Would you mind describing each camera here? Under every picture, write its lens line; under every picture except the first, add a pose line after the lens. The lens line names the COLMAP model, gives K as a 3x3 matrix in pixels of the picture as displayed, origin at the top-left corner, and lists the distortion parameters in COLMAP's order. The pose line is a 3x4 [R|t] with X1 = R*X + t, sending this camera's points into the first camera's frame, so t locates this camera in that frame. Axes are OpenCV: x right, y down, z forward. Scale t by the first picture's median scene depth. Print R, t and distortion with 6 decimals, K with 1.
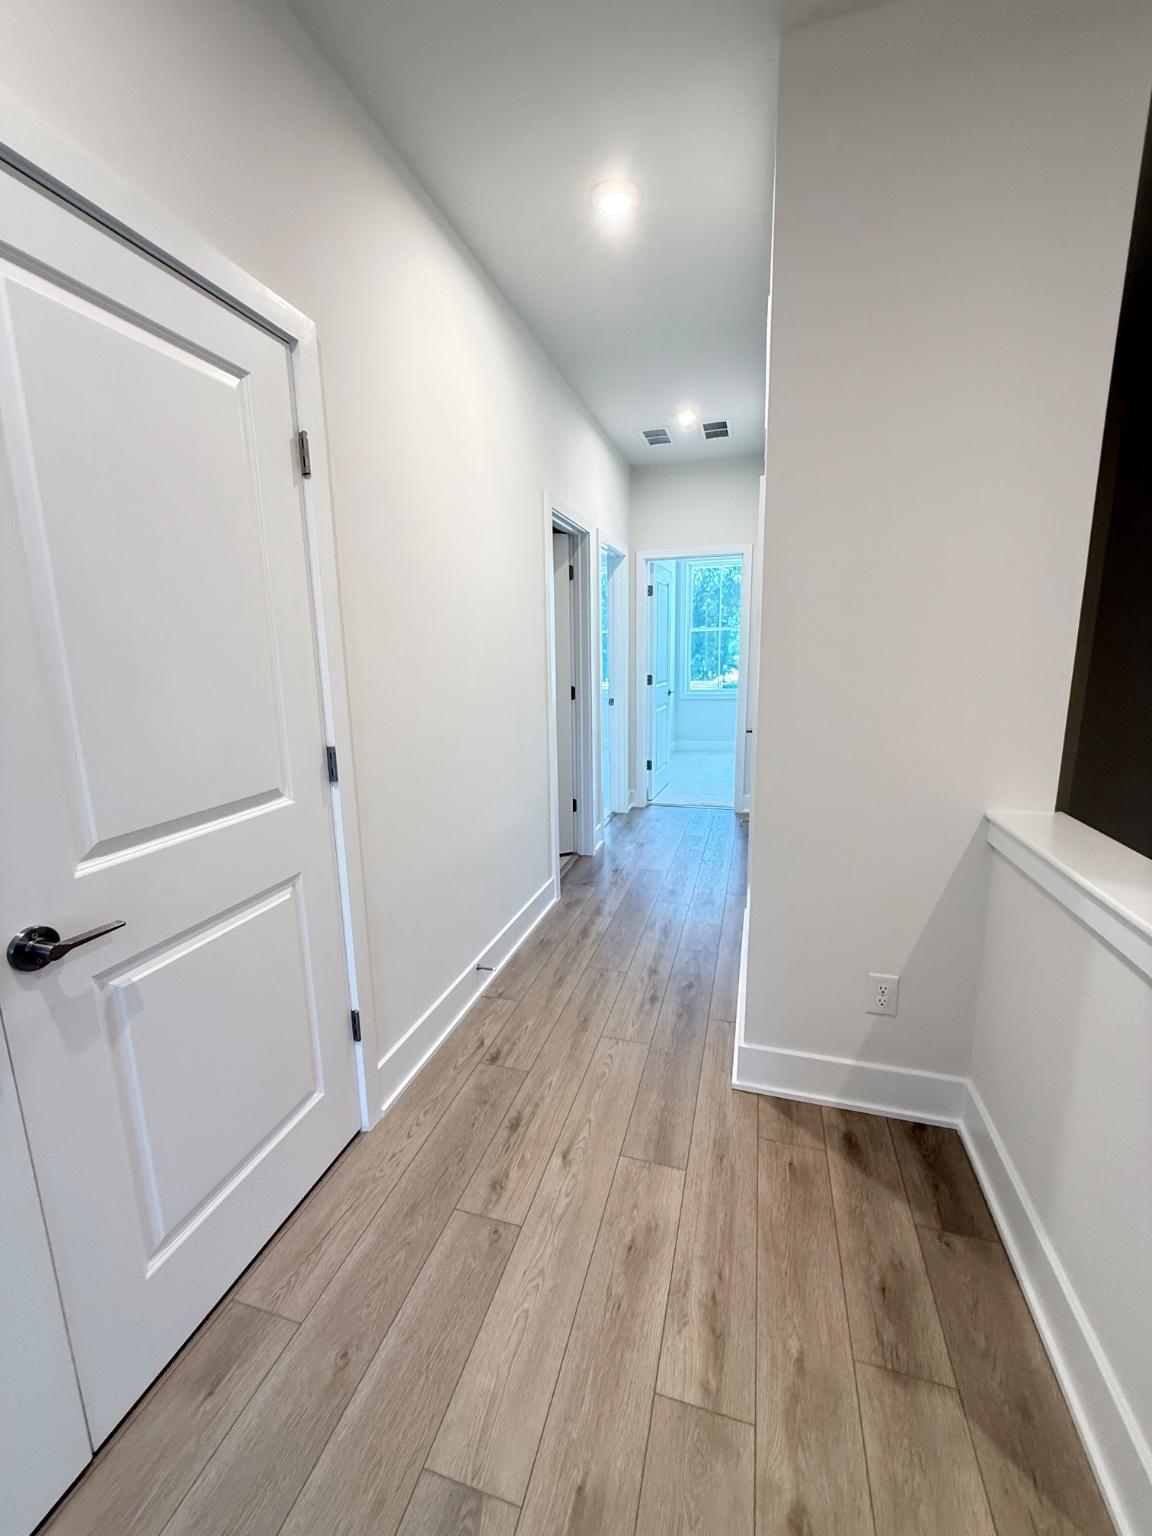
lens RADIAL K [[610.8, 0, 559.9], [0, 610.8, 766.5], [0, 0, 1]] dist [0.003717, 0.000396]
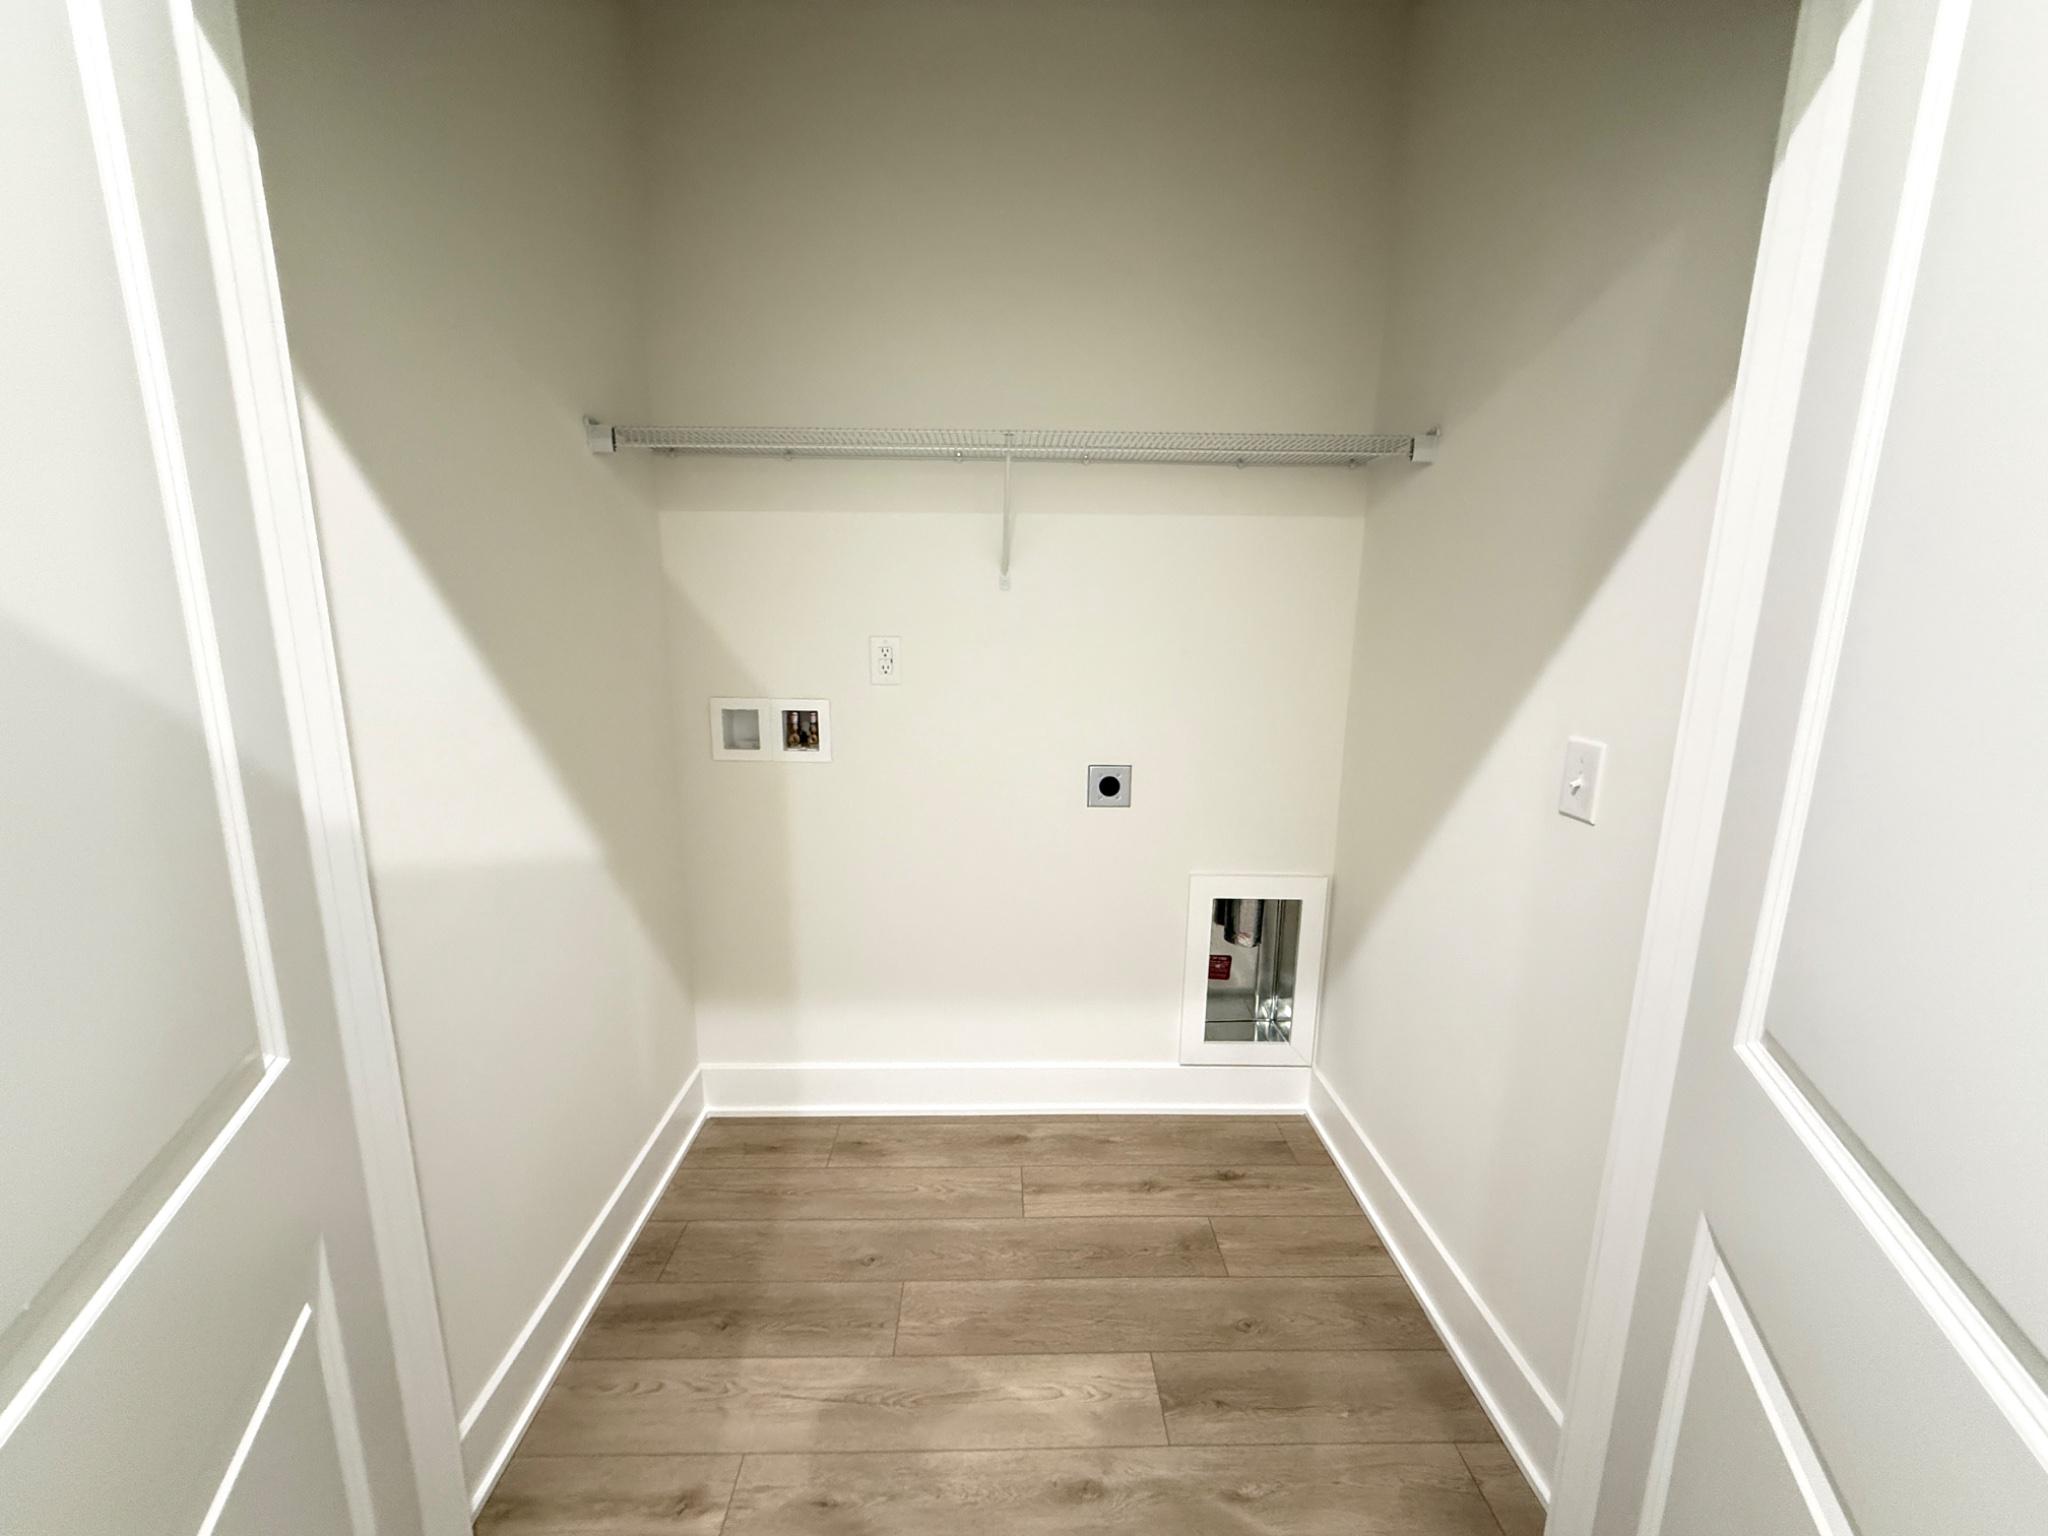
lens RADIAL K [[814.4, 0, 1019.7], [0, 814.4, 767.4], [0, 0, 1]] dist [0.003717, 0.000396]
pose [[0.324218, 0.193629, -0.925954, 0.788869], [-0.214662, 0.968353, 0.127332, -0.055976], [0.921305, 0.157484, 0.355522, 0.237079]]
